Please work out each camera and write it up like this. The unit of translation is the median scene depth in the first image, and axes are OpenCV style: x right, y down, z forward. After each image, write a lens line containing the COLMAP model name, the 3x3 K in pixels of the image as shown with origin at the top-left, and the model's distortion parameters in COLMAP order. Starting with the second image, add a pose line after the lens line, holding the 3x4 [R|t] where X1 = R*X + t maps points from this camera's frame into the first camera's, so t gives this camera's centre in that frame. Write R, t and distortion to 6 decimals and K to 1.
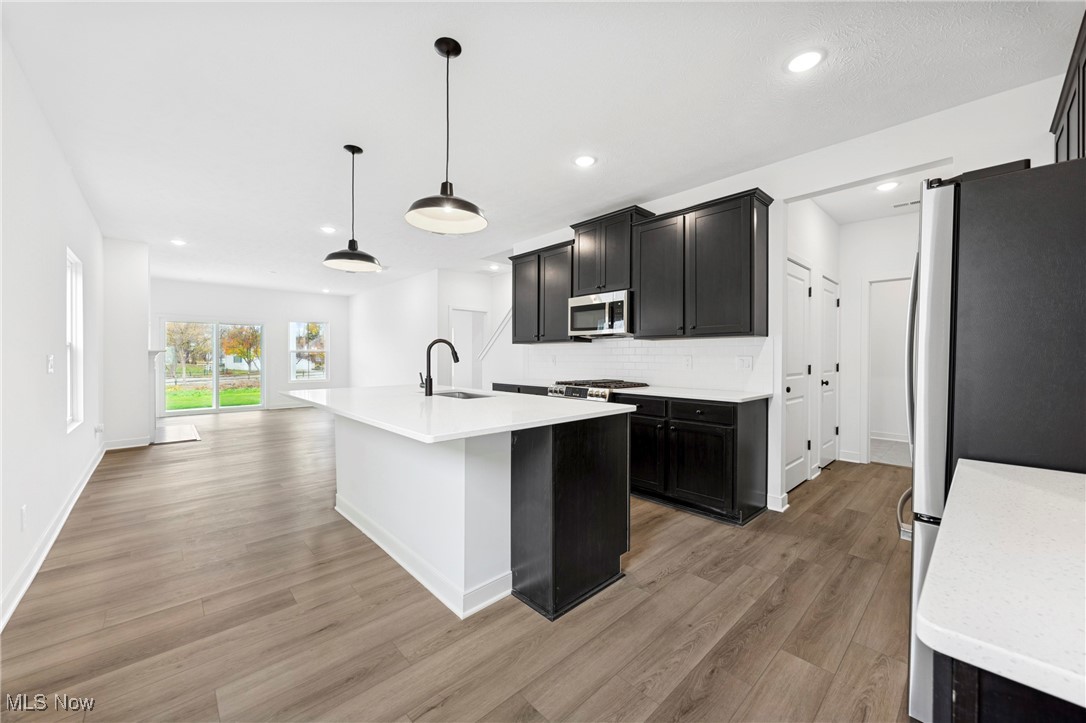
lens RADIAL K [[415.2, 0, 544.8], [0, 415.2, 360.0], [0, 0, 1]] dist [-0.000158, -0.000204]
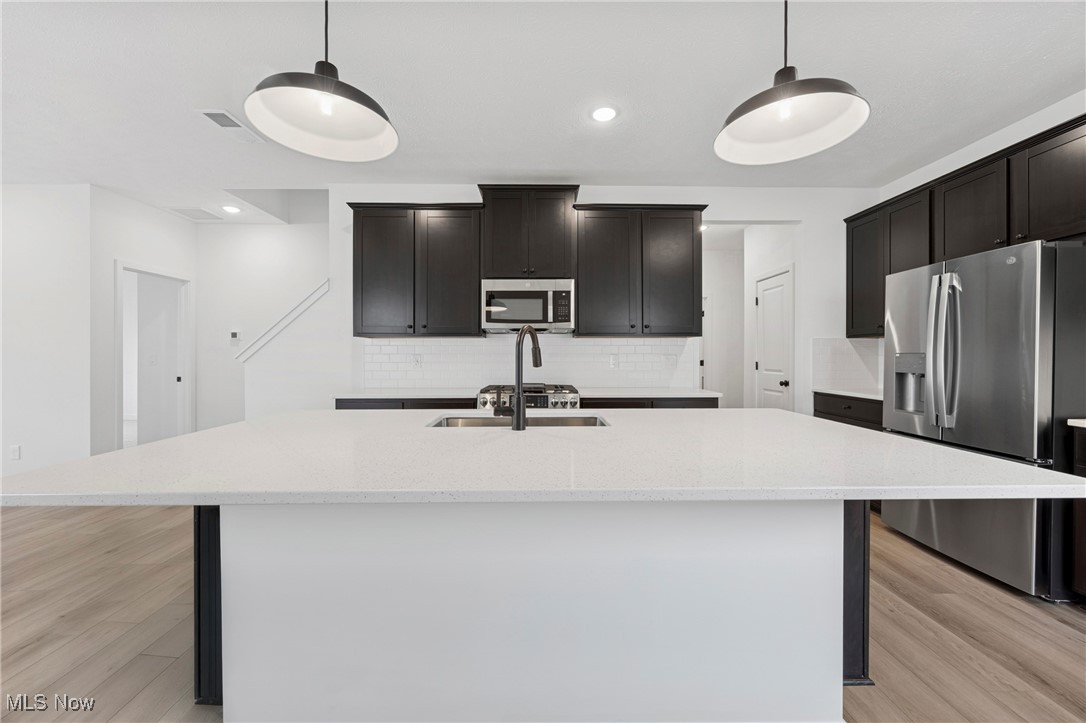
lens RADIAL K [[415.2, 0, 542.9], [0, 415.2, 360.1], [0, 0, 1]] dist [-0.000158, -0.000204]
pose [[0.668105, -0.006958, 0.744034, -0.496704], [0.008332, 0.999964, 0.001870, -0.000814], [-0.744020, 0.004950, 0.668139, 0.462867]]
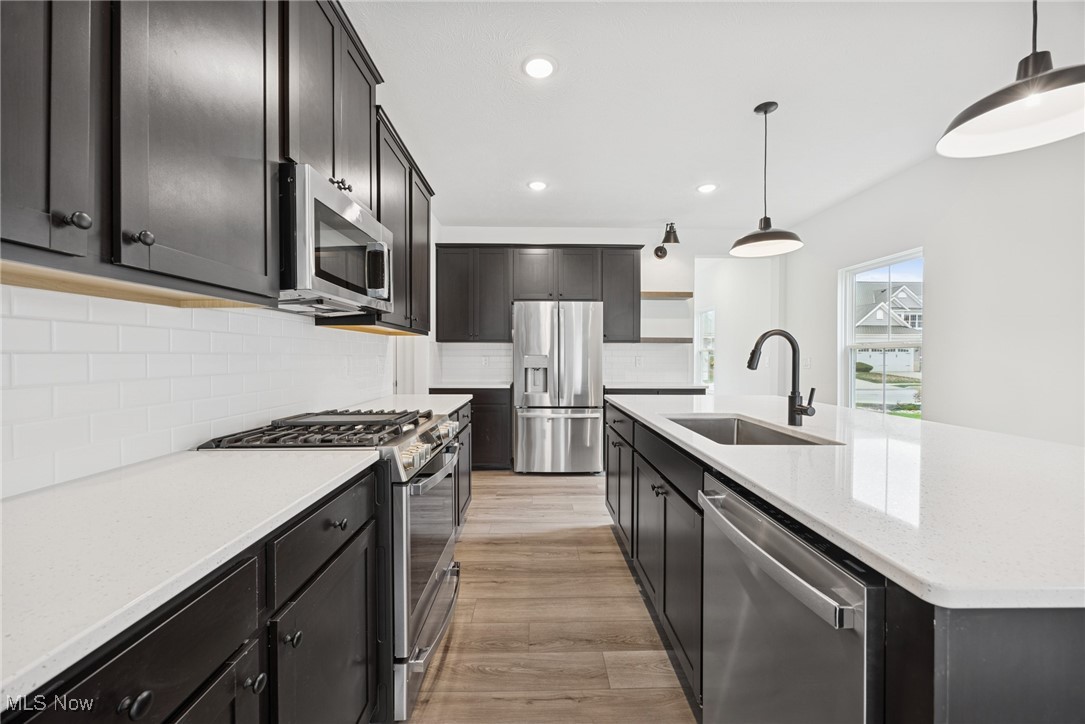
lens RADIAL K [[414.8, 0, 542.9], [0, 414.8, 359.4], [0, 0, 1]] dist [-0.000158, -0.000204]
pose [[-0.742927, -0.008237, 0.669321, -0.308320], [0.003192, 0.999869, 0.015848, -0.015207], [-0.669365, 0.013910, -0.742804, 1.265165]]
